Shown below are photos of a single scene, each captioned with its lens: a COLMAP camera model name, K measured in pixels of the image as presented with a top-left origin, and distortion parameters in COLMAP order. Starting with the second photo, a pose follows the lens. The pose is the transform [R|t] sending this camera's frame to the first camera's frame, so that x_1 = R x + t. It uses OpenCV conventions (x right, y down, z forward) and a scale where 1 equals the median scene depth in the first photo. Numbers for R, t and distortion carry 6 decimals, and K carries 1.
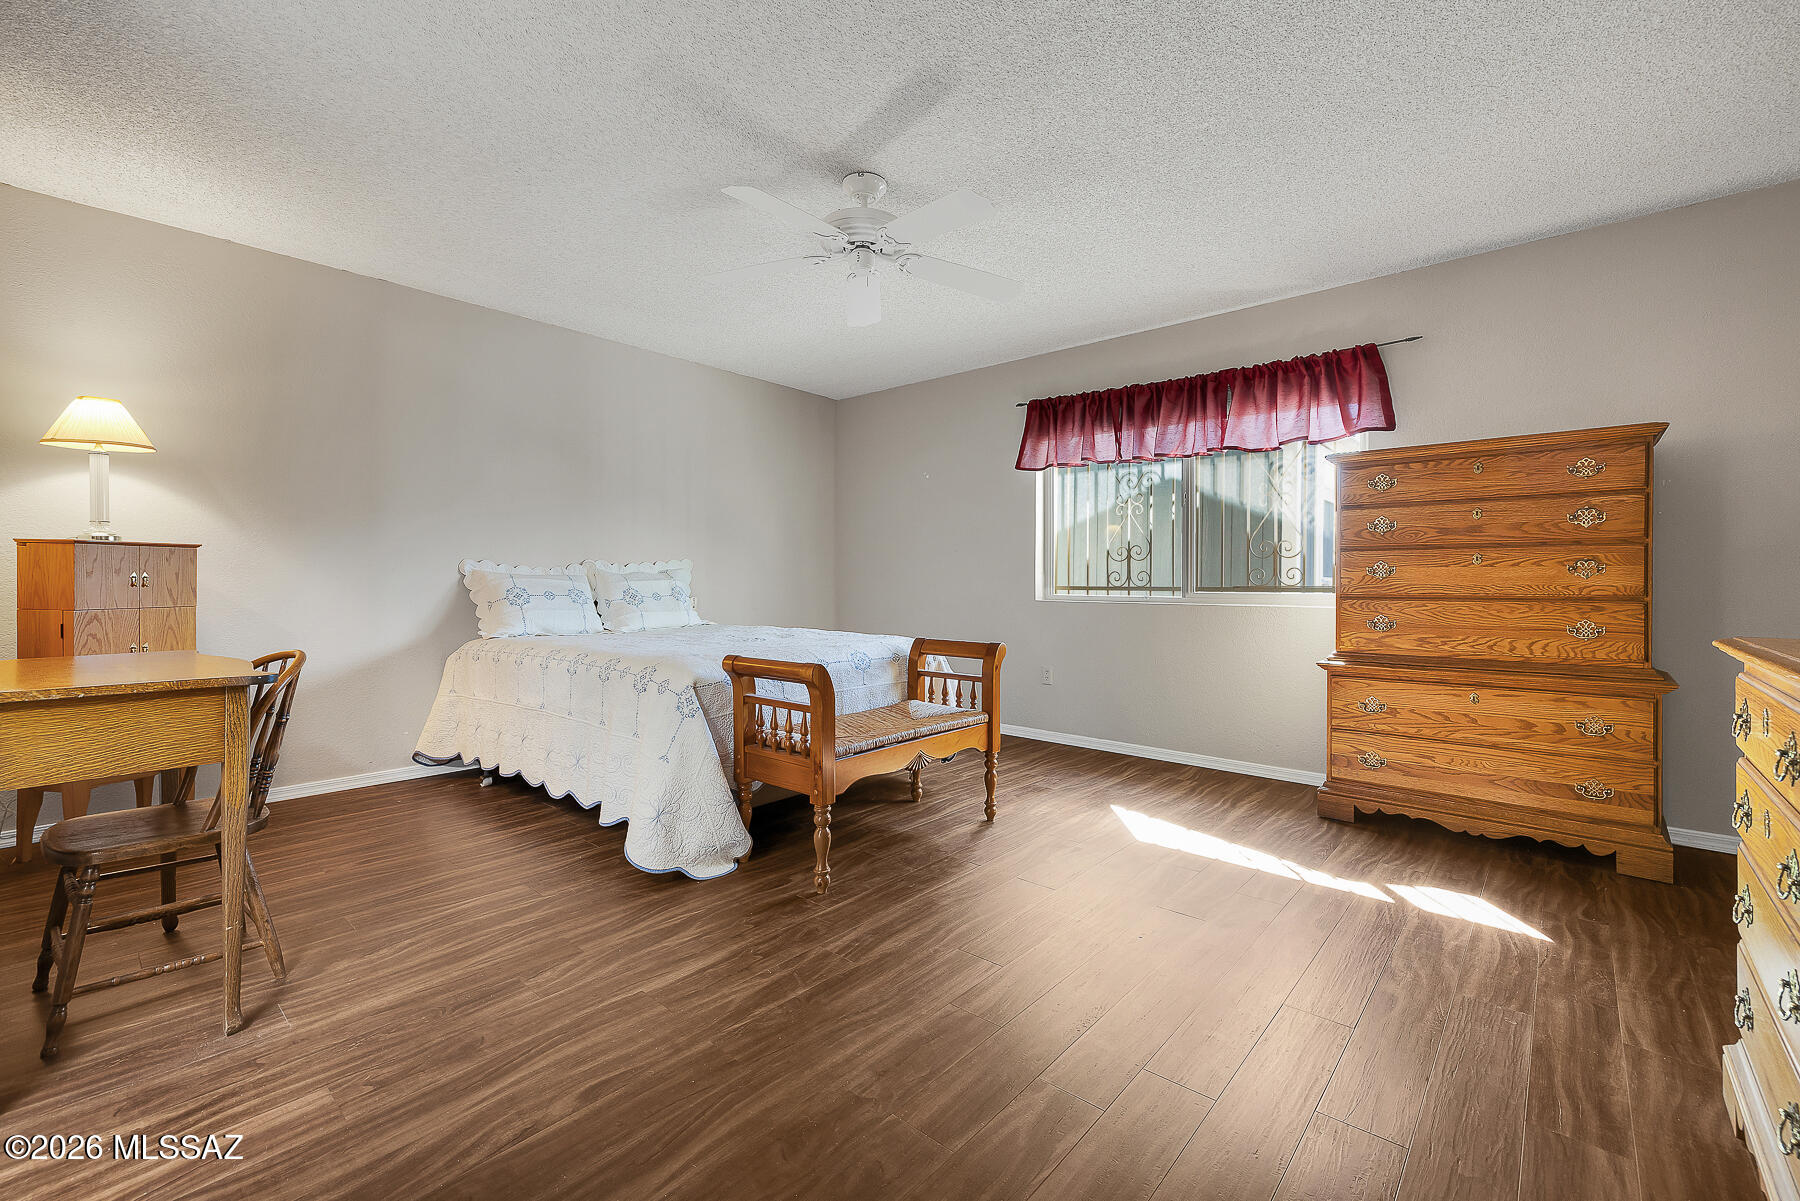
lens RADIAL K [[758.0, 0, 891.6], [0, 758.0, 595.9], [0, 0, 1]] dist [0.001202, 0.000220]
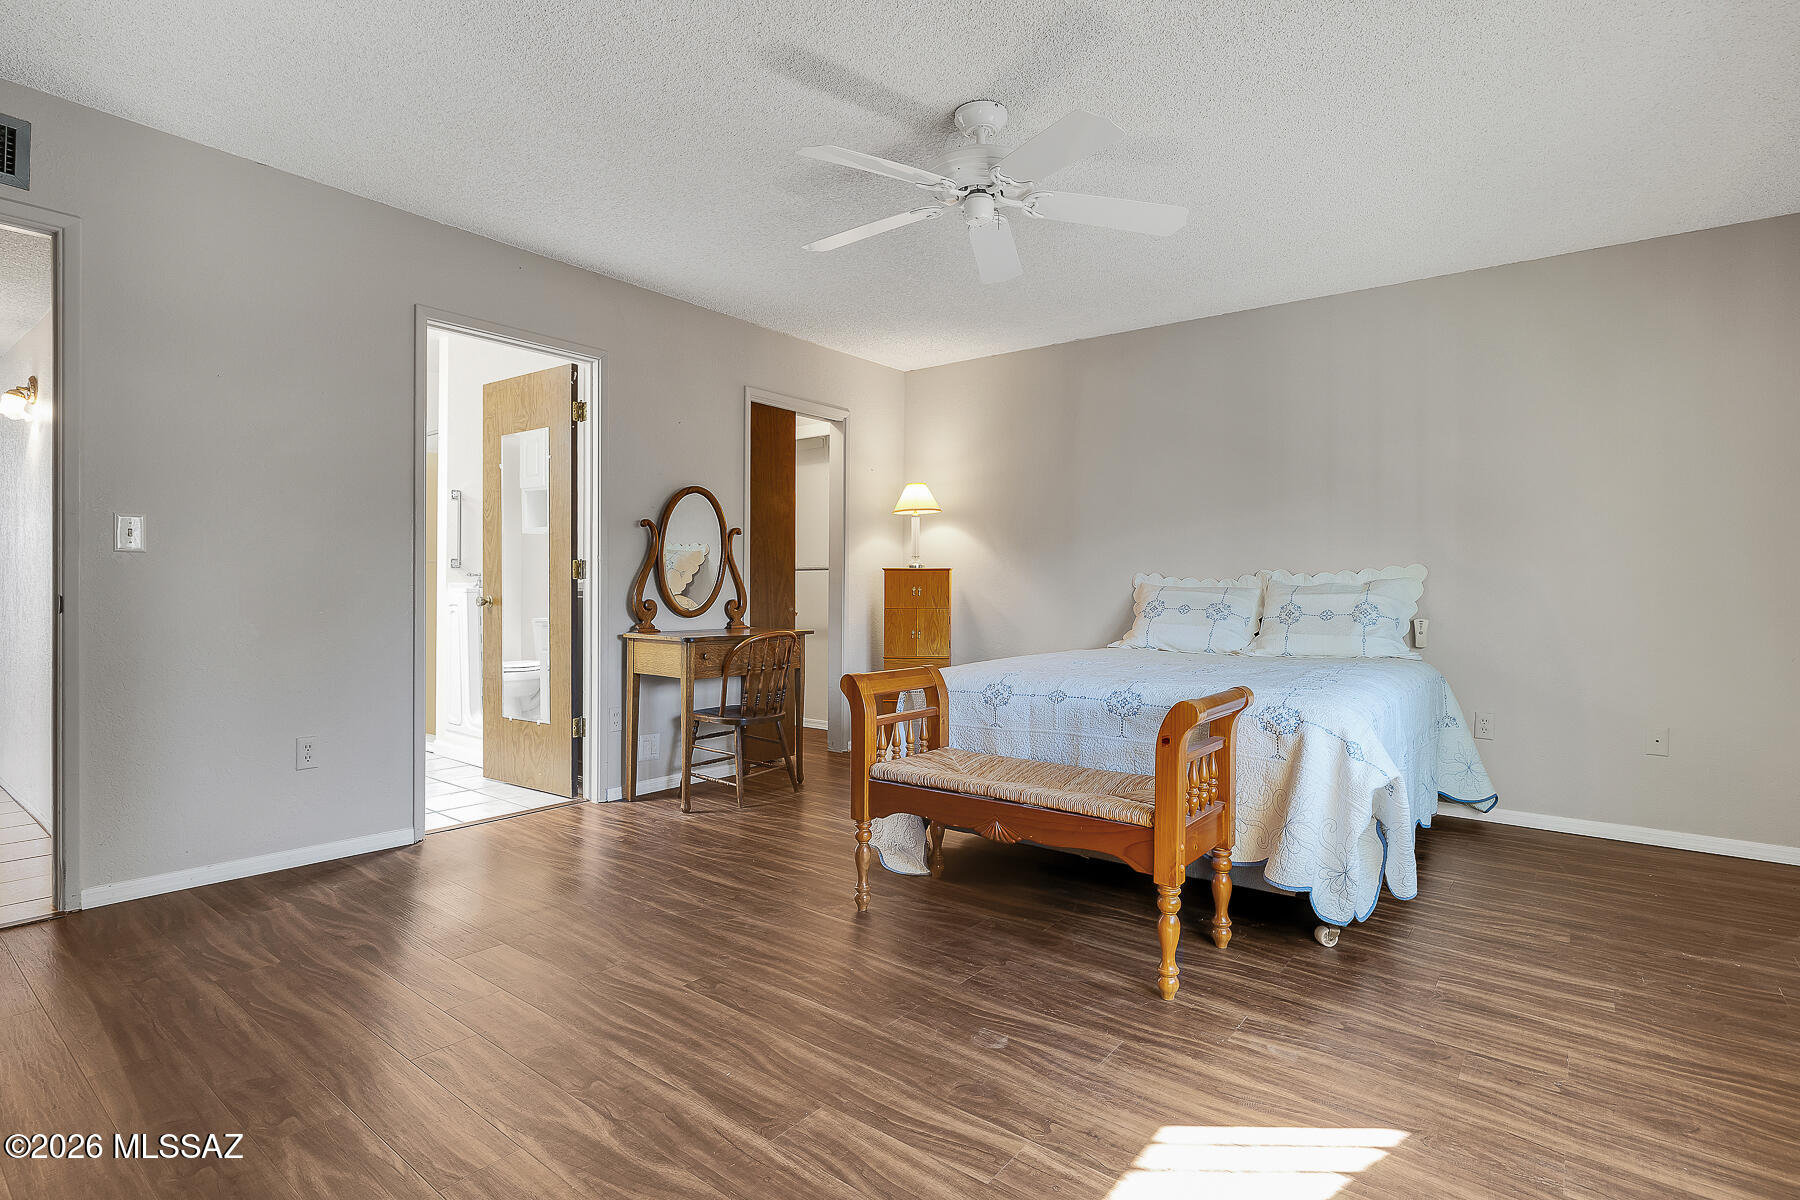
lens RADIAL K [[883.2, 0, 900.0], [0, 883.2, 600.0], [0, 0, 1]] dist [0.000034, 0.000038]
pose [[0.061274, 0.010135, -0.998070, 0.908498], [-0.025137, 0.999647, 0.008608, -0.018294], [0.997804, 0.024561, 0.061507, 0.838830]]
